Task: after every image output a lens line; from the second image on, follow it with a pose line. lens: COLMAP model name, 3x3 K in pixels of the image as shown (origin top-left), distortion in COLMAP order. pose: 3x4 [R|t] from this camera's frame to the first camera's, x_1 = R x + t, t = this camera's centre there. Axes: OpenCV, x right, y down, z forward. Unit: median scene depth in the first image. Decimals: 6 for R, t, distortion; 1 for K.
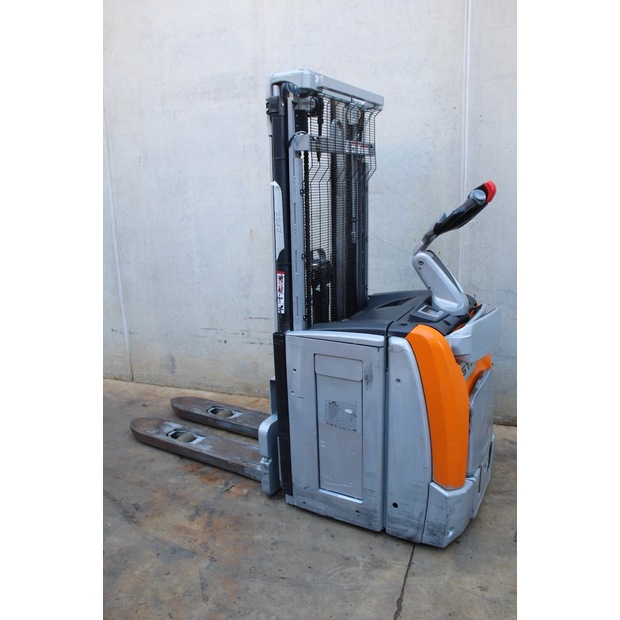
lens RADIAL K [[516.0, 0, 310.0], [0, 516.0, 310.0], [0, 0, 1]] dist [-0.164290, 0.153973]
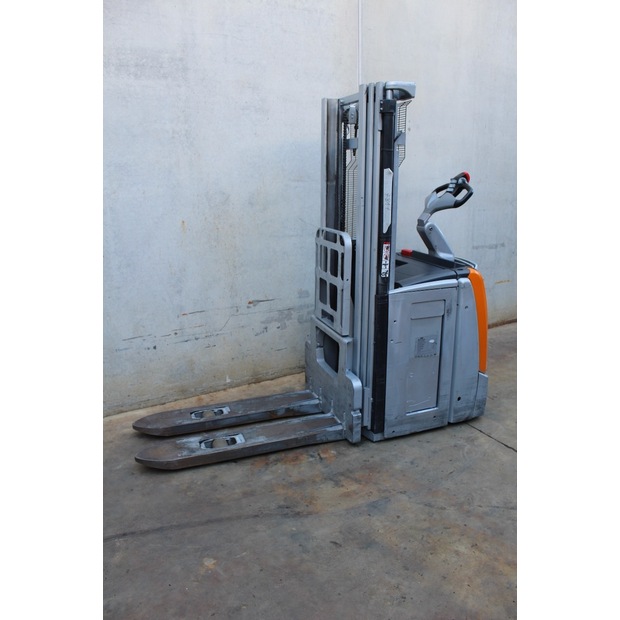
lens RADIAL K [[516.0, 0, 310.0], [0, 516.0, 310.0], [0, 0, 1]] dist [-0.164290, 0.153973]
pose [[0.642304, -0.179918, 0.745034, -0.830832], [0.176015, 0.980703, 0.085084, -0.039767], [-0.745966, 0.076488, 0.661578, 0.257800]]
